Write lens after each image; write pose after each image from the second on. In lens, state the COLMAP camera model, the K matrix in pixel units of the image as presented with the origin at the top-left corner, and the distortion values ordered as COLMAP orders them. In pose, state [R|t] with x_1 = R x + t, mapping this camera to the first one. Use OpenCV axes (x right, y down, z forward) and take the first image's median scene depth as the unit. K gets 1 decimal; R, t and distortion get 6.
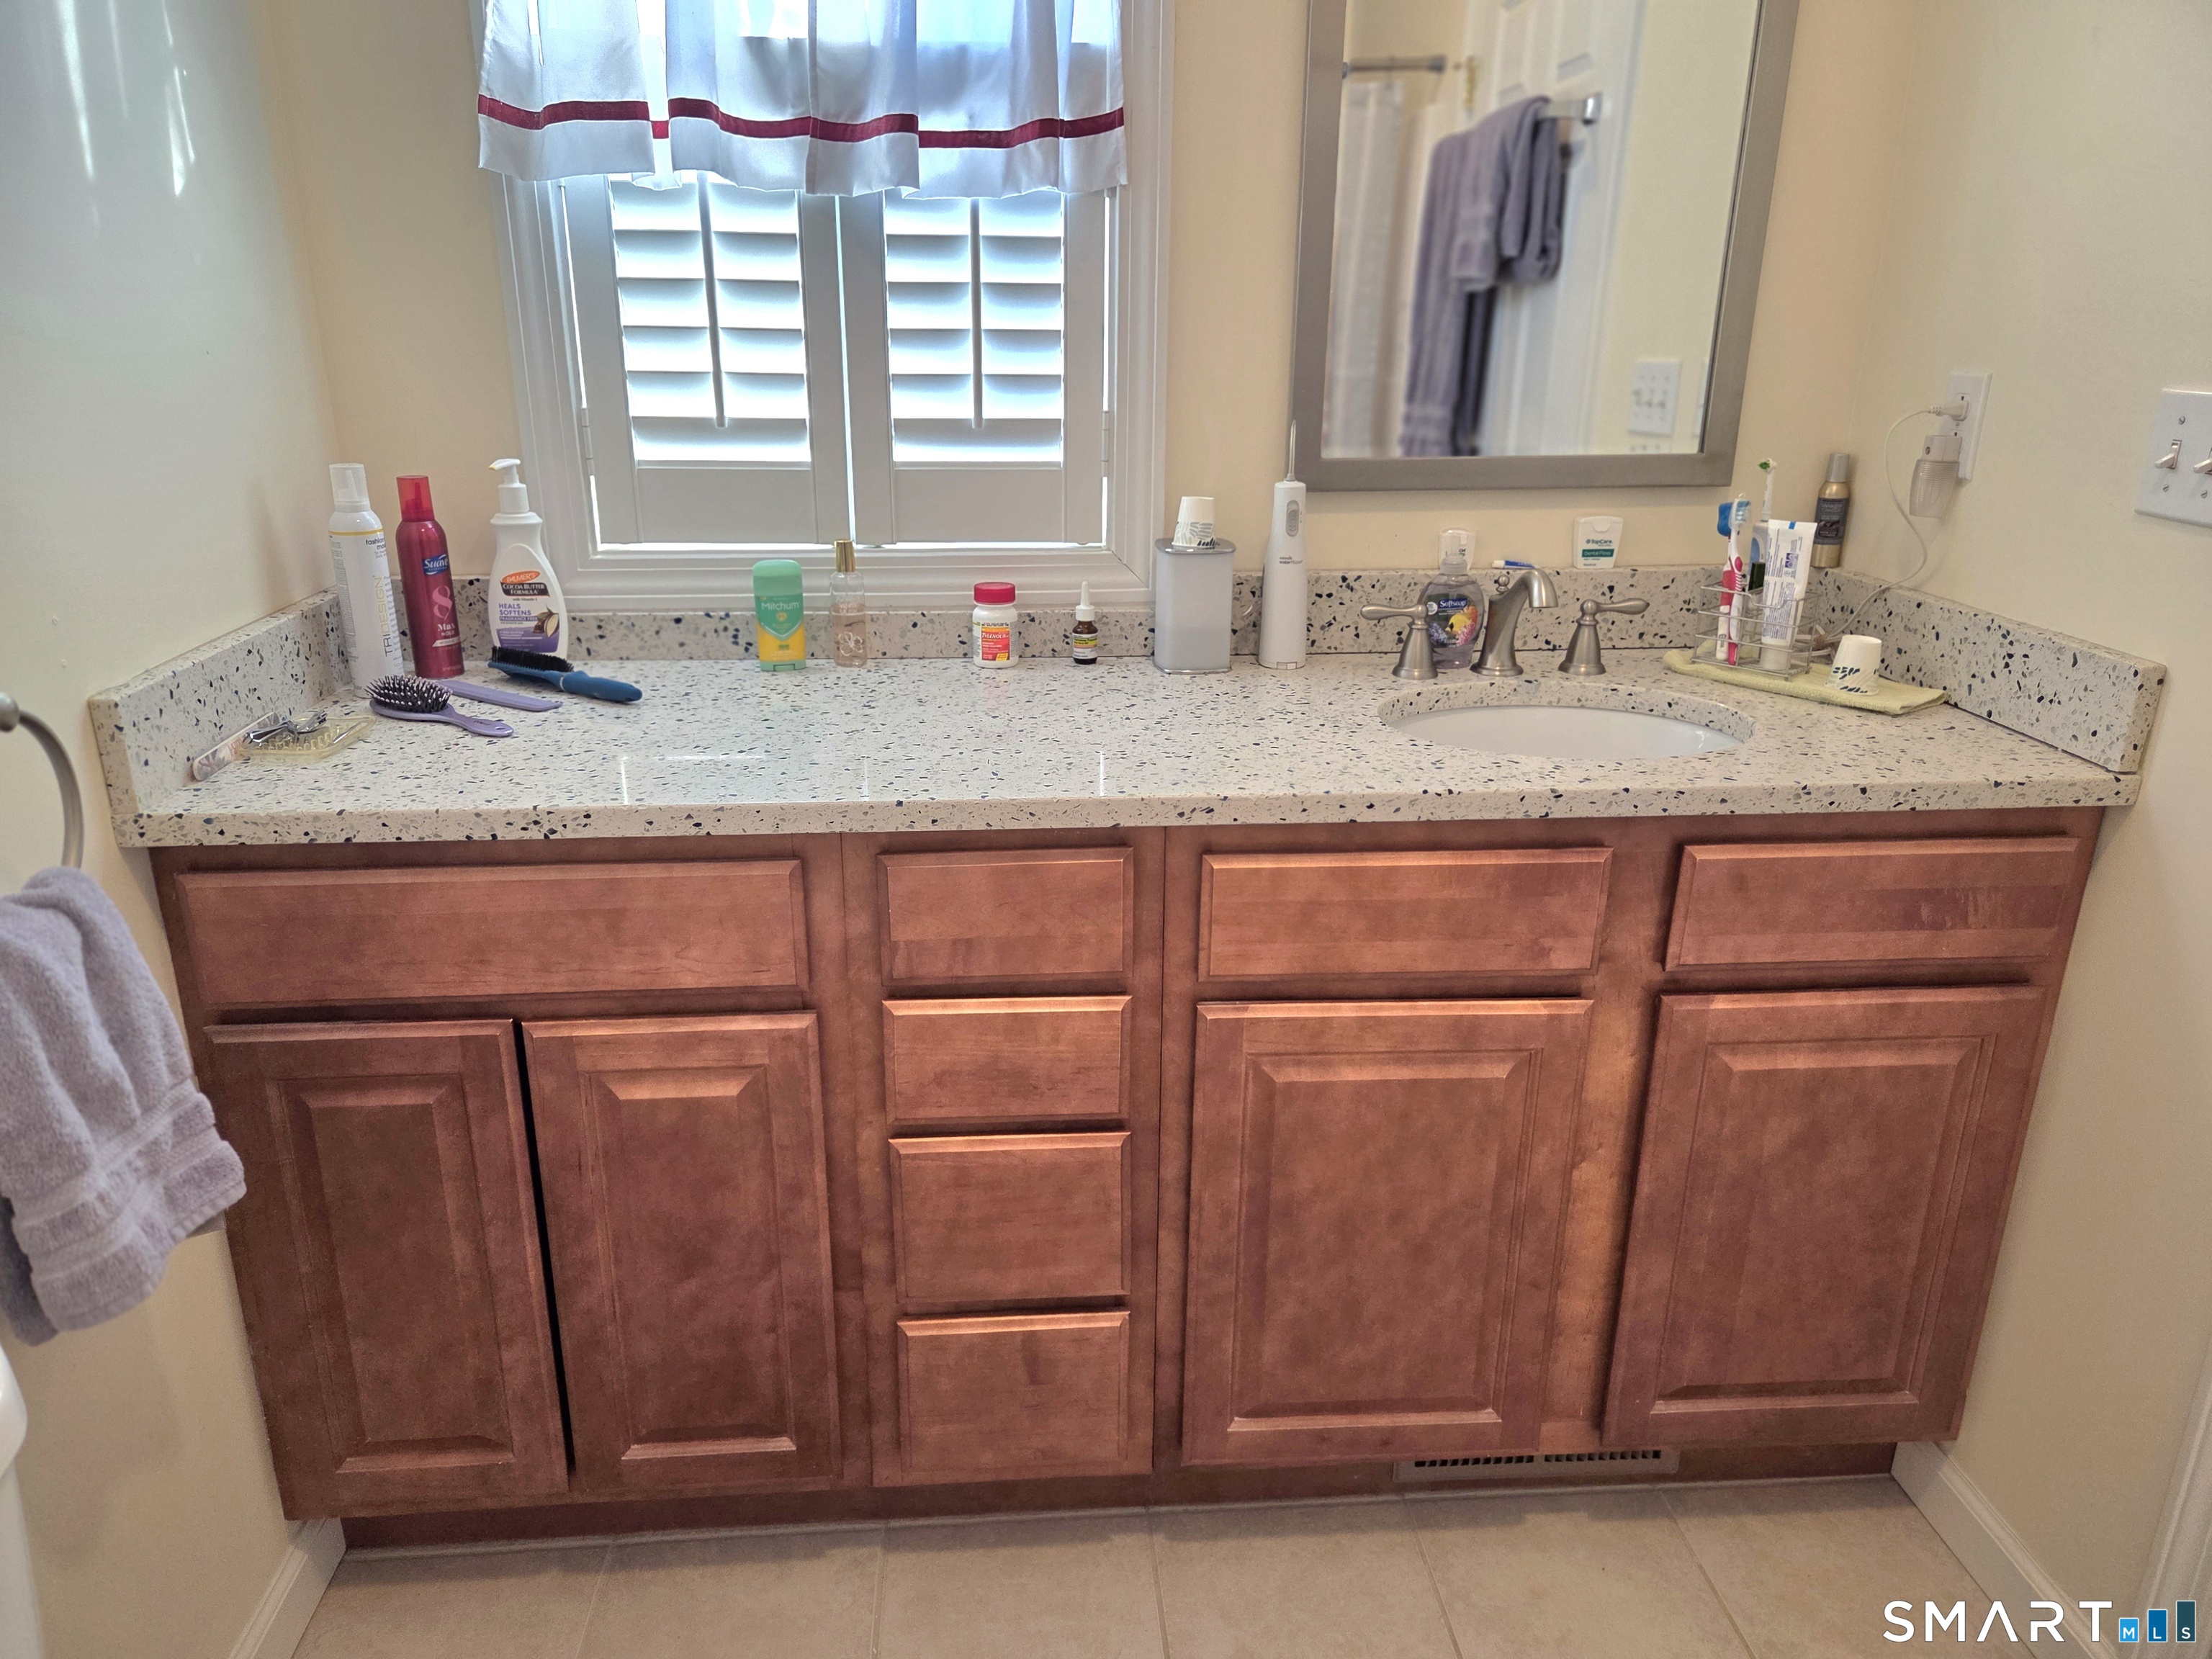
lens RADIAL K [[1493.4, 0, 1094.7], [0, 1493.4, 835.2], [0, 0, 1]] dist [0.066796, -0.032350]
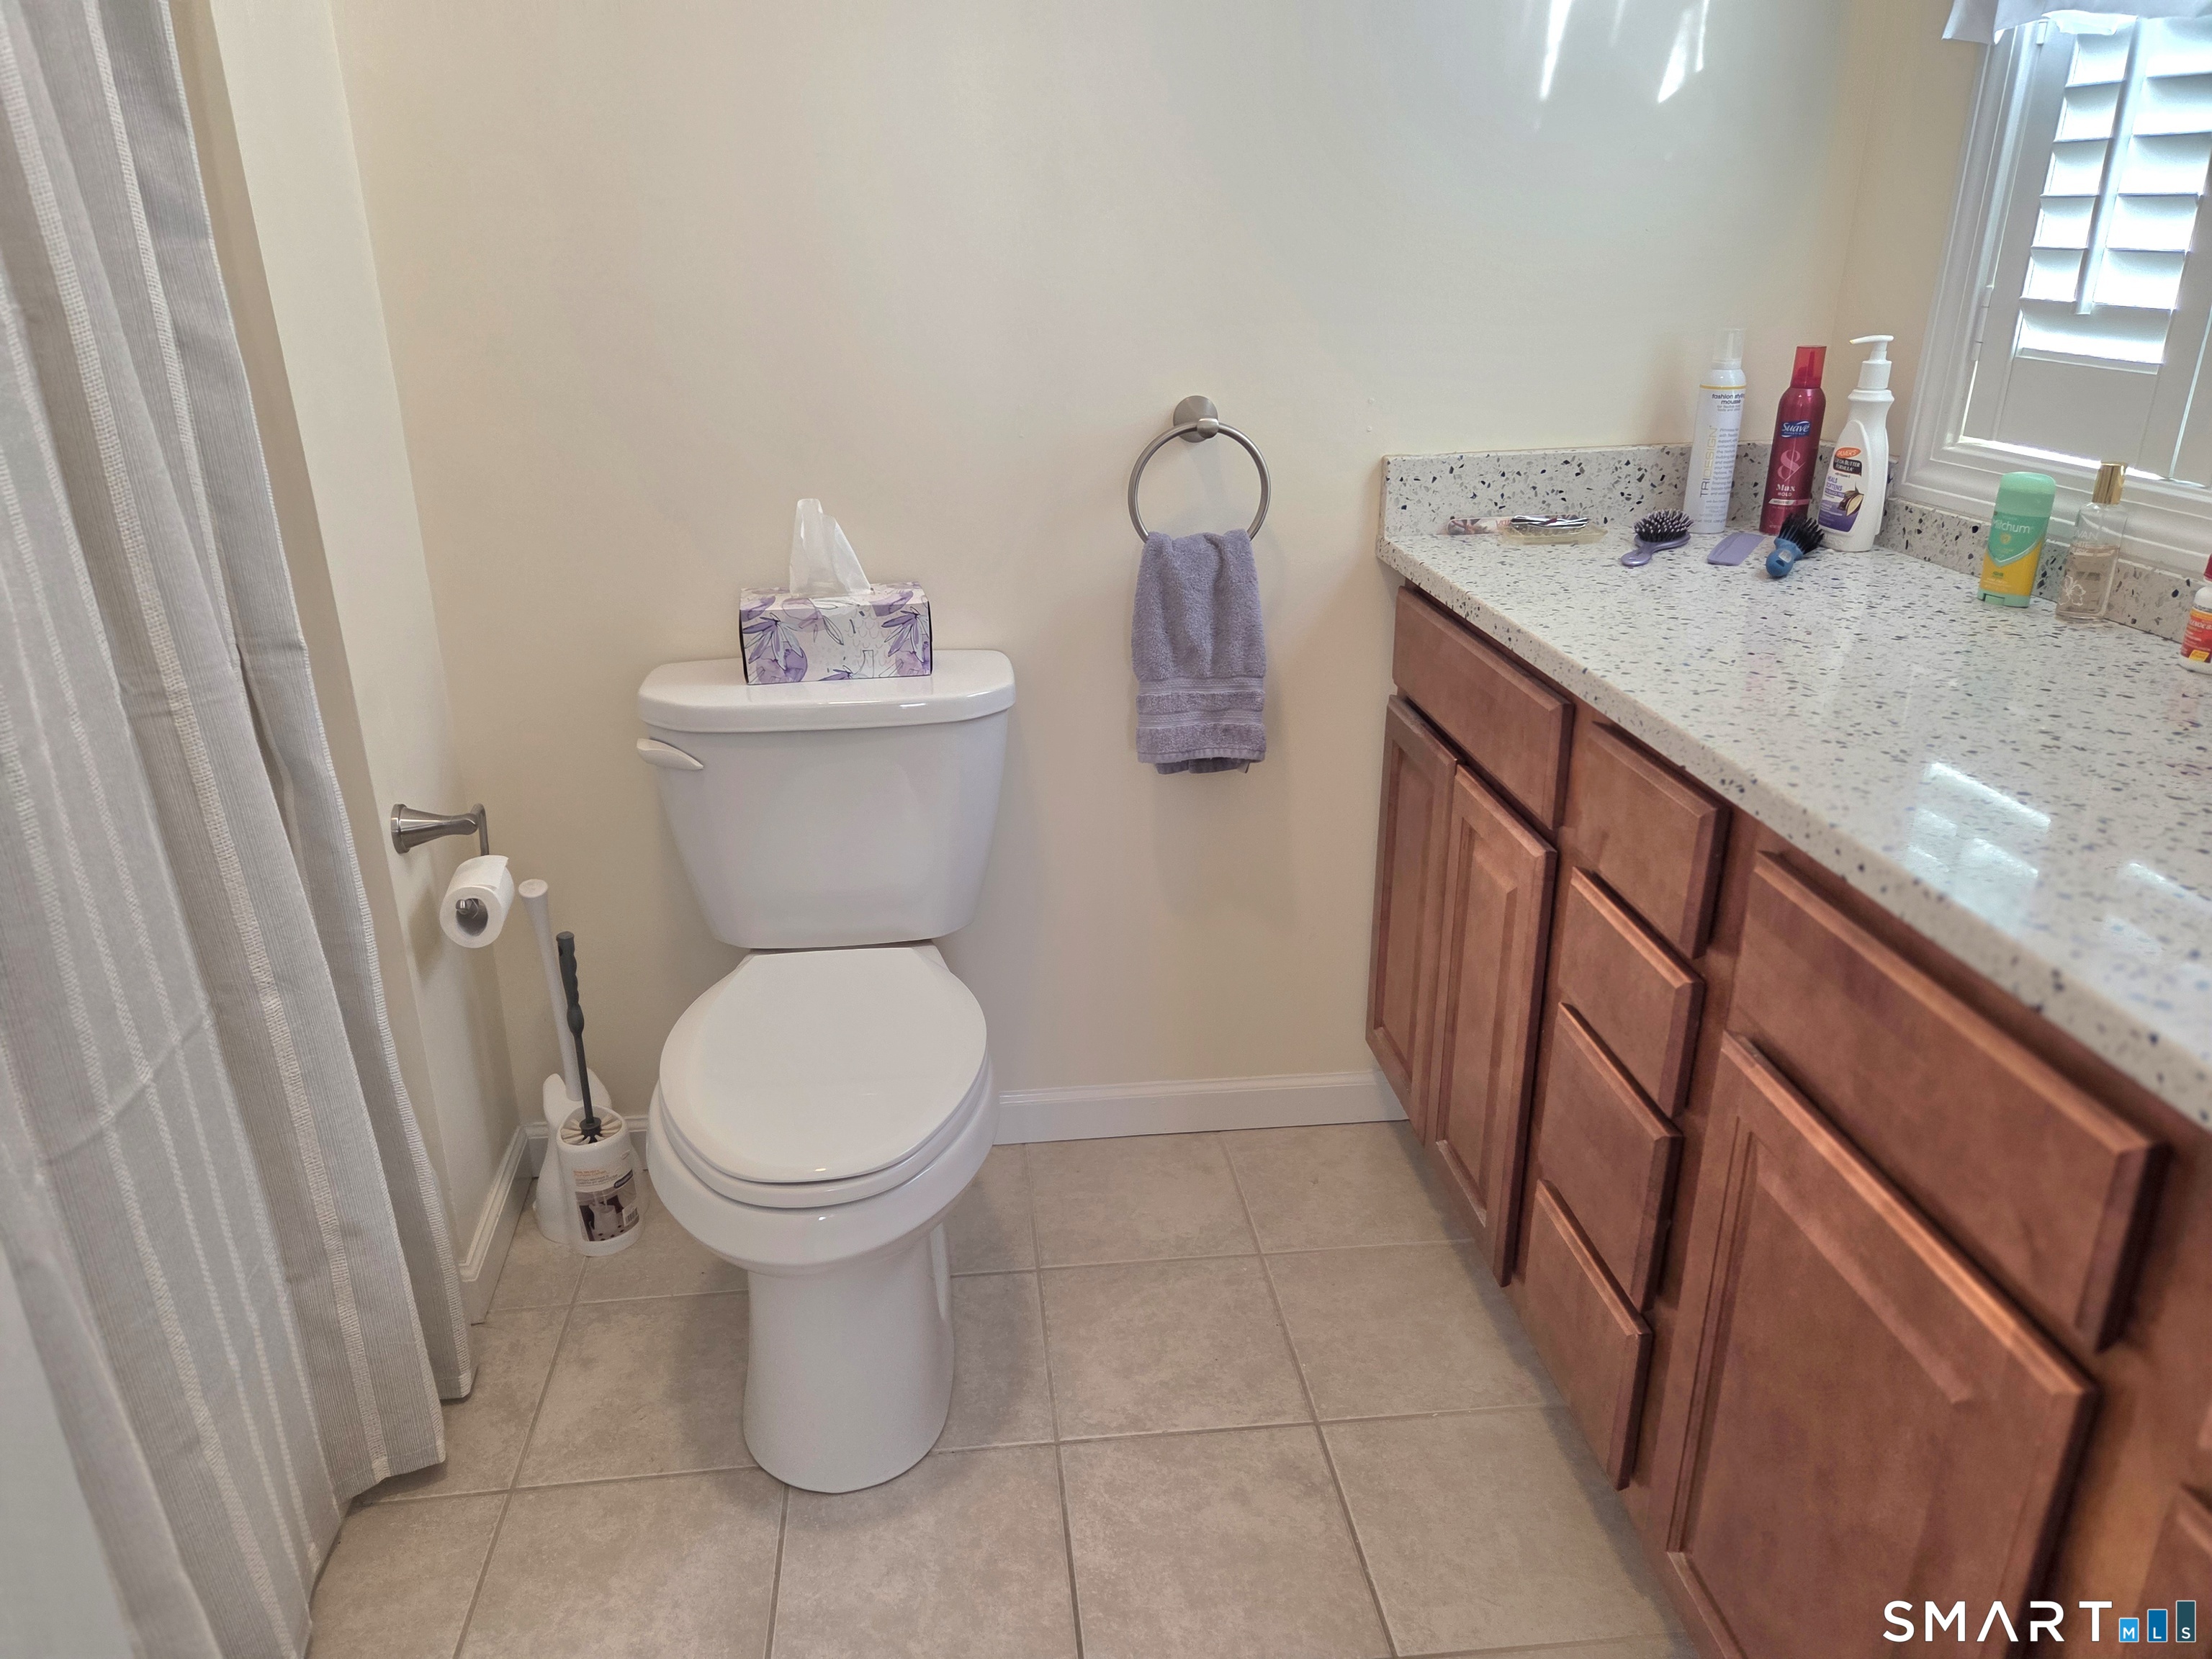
lens RADIAL K [[1493.4, 0, 1090.9], [0, 1493.4, 833.6], [0, 0, 1]] dist [0.066796, -0.032350]
pose [[0.038541, 0.370074, -0.928203, 0.651651], [-0.326586, 0.882546, 0.338310, -0.123310], [0.944382, 0.290099, 0.154875, 0.427812]]
